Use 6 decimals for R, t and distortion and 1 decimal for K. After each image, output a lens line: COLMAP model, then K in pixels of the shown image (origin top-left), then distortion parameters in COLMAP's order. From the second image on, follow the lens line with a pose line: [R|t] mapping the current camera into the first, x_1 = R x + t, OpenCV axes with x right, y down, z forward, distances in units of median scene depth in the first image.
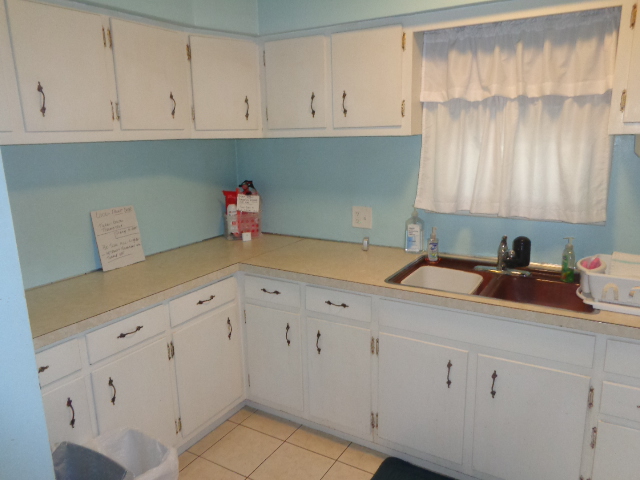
lens RADIAL K [[488.3, 0, 320.7], [0, 488.3, 237.3], [0, 0, 1]] dist [0.001710, 0.008064]
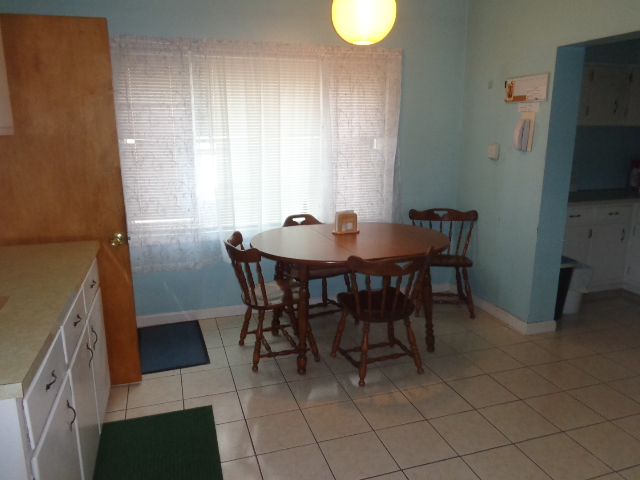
lens RADIAL K [[488.3, 0, 320.7], [0, 488.3, 237.3], [0, 0, 1]] dist [0.001710, 0.008064]
pose [[0.762119, 0.167285, -0.625453, 0.015279], [-0.160349, 0.984716, 0.067988, 0.045257], [0.627267, 0.048476, 0.777295, -0.188344]]
